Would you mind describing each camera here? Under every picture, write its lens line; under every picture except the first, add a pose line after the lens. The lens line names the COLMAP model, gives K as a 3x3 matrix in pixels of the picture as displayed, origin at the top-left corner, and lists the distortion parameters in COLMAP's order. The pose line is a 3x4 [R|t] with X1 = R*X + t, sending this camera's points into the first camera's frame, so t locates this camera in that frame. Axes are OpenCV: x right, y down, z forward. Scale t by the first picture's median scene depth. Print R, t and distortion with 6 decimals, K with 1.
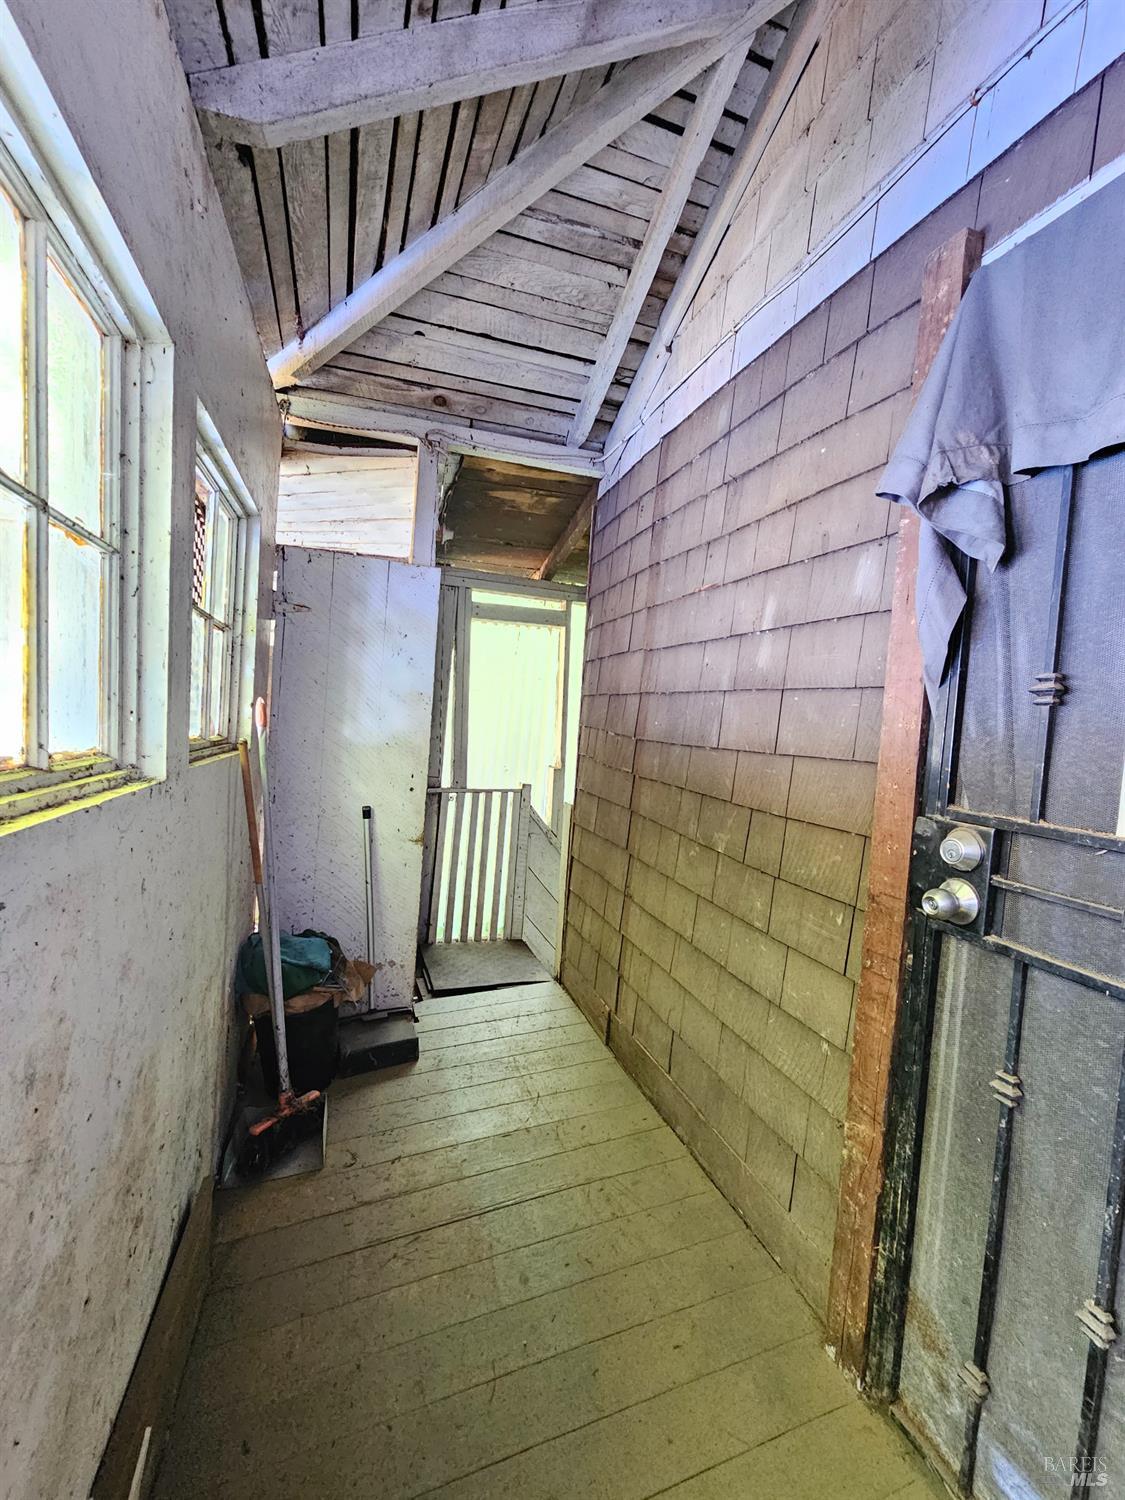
lens RADIAL K [[611.7, 0, 558.3], [0, 611.7, 750.3], [0, 0, 1]] dist [-0.000863, -0.001149]
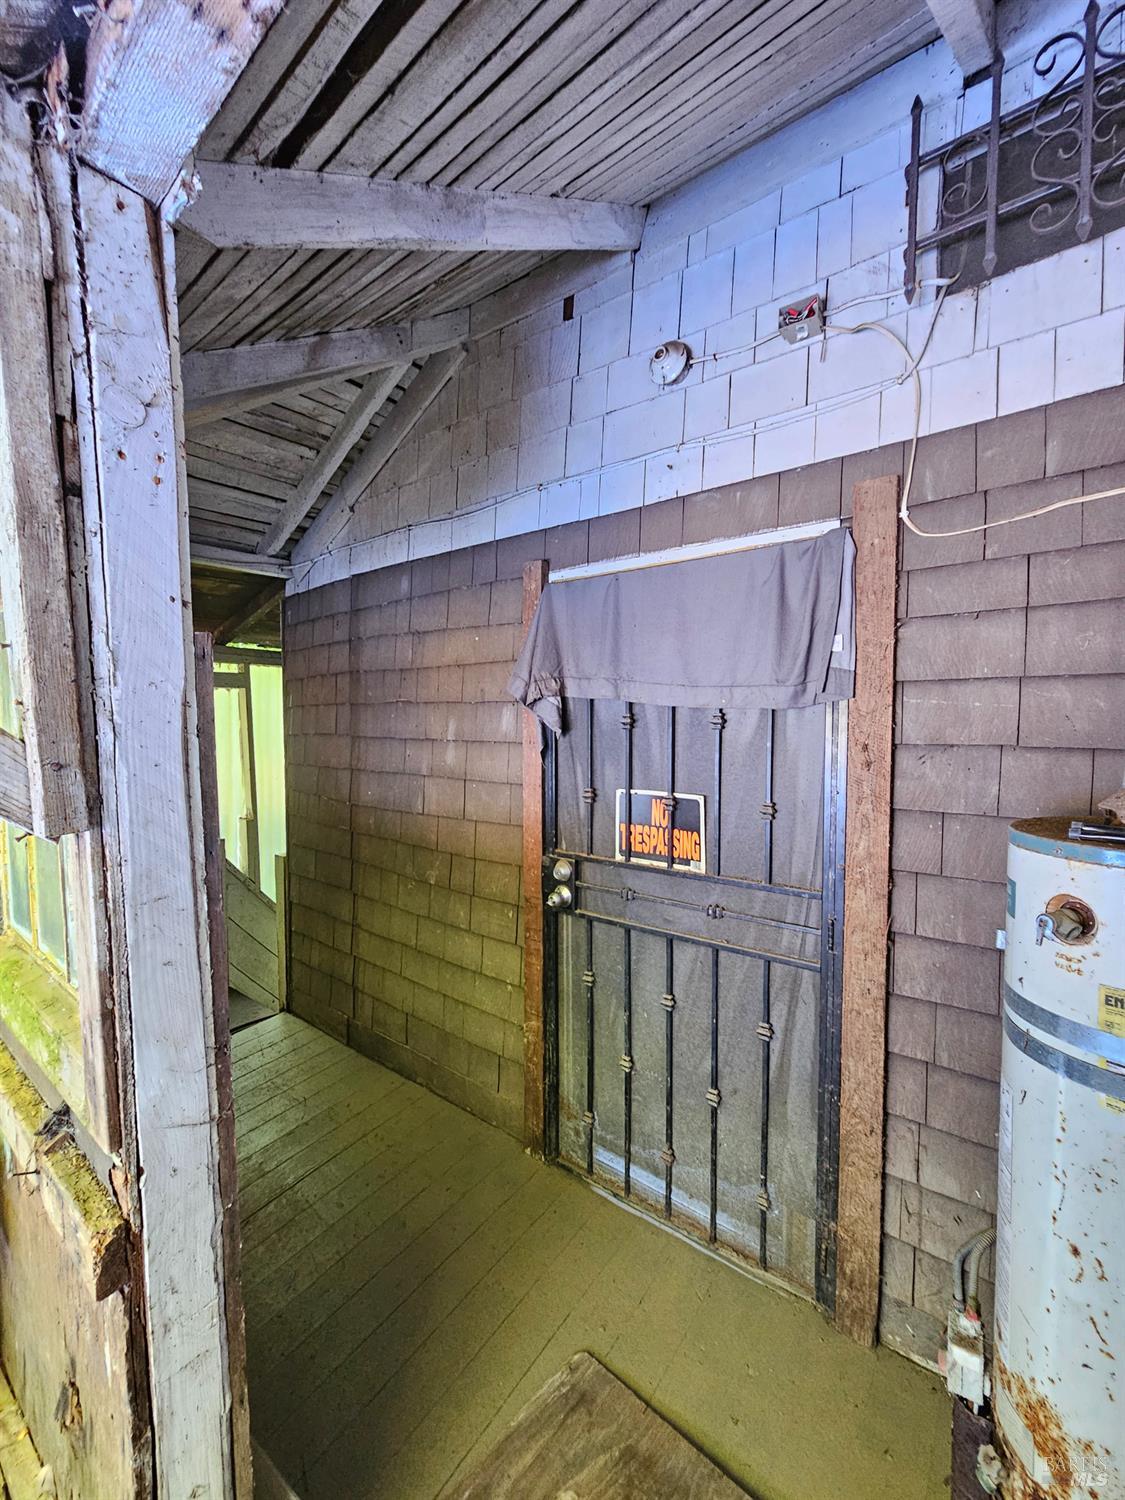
lens RADIAL K [[611.7, 0, 562.3], [0, 611.7, 752.2], [0, 0, 1]] dist [-0.000863, -0.001149]
pose [[0.838458, -0.087725, 0.537860, -0.356920], [0.081120, 0.996054, 0.035999, -0.266664], [-0.538895, 0.013447, 0.842265, -0.635260]]
